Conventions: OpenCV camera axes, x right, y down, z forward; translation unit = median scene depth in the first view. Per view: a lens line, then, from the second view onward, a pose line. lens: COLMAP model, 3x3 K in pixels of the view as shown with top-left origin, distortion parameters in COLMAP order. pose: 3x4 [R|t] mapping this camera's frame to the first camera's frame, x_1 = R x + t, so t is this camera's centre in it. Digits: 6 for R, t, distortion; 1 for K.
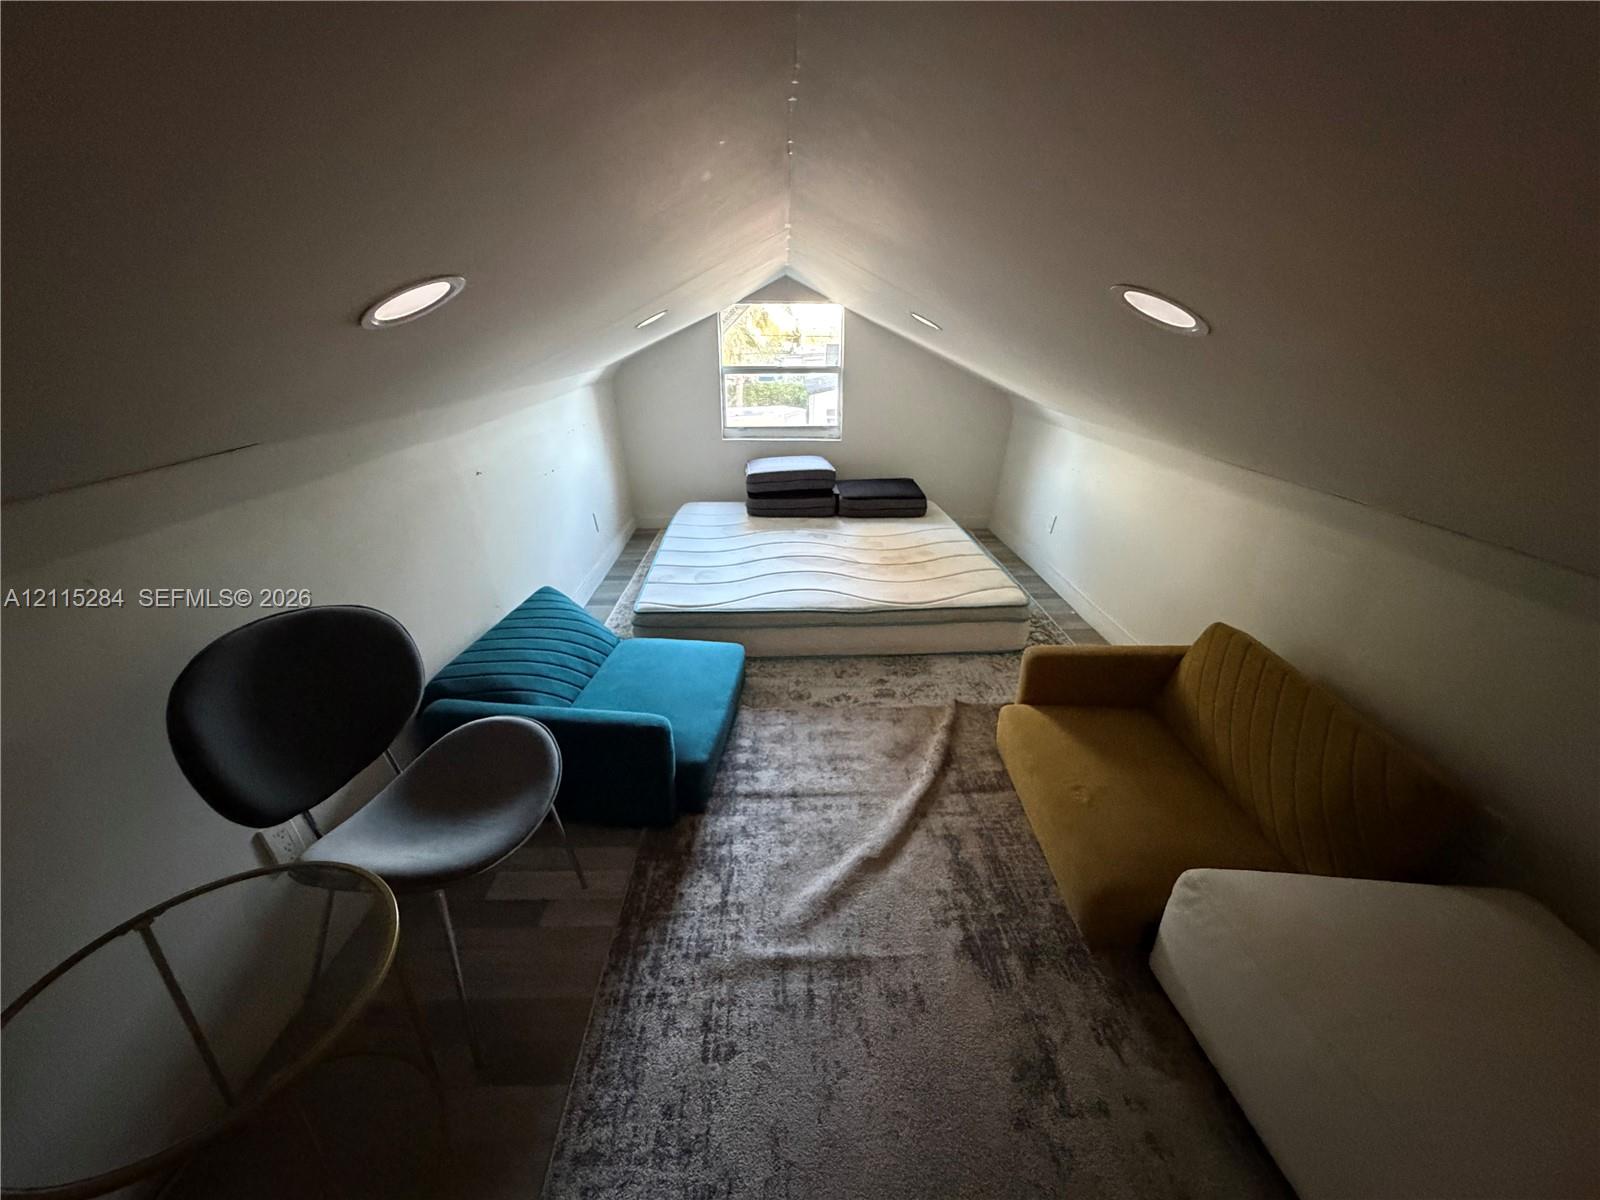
lens RADIAL K [[645.4, 0, 800.0], [0, 645.4, 600.0], [0, 0, 1]] dist [0.000190, 0.000574]
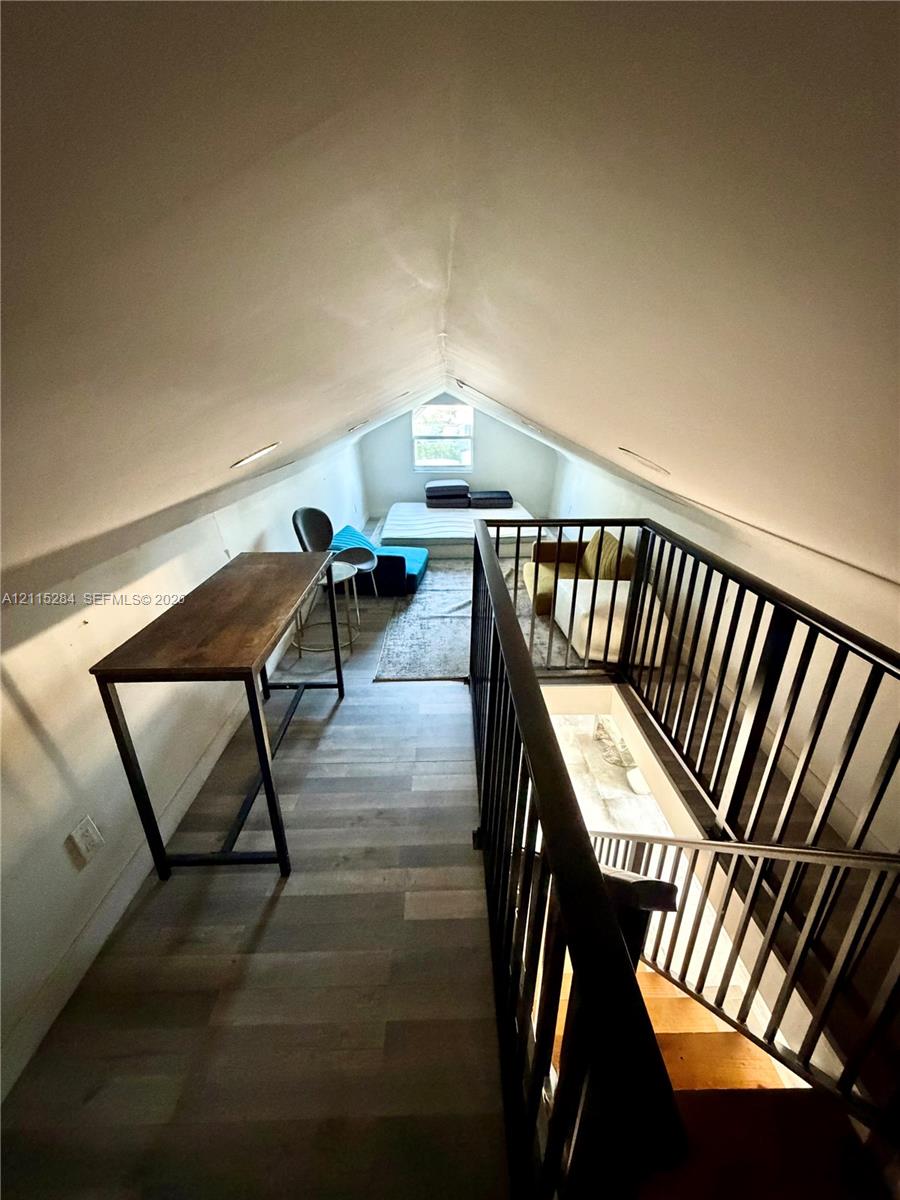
lens RADIAL K [[484.1, 0, 450.0], [0, 484.1, 600.0], [0, 0, 1]] dist [0.000190, 0.000574]
pose [[0.999859, 0.001831, -0.016704, 0.021578], [-0.002031, 0.999927, -0.011948, 0.204589], [0.016681, 0.011980, 0.999789, -0.612351]]
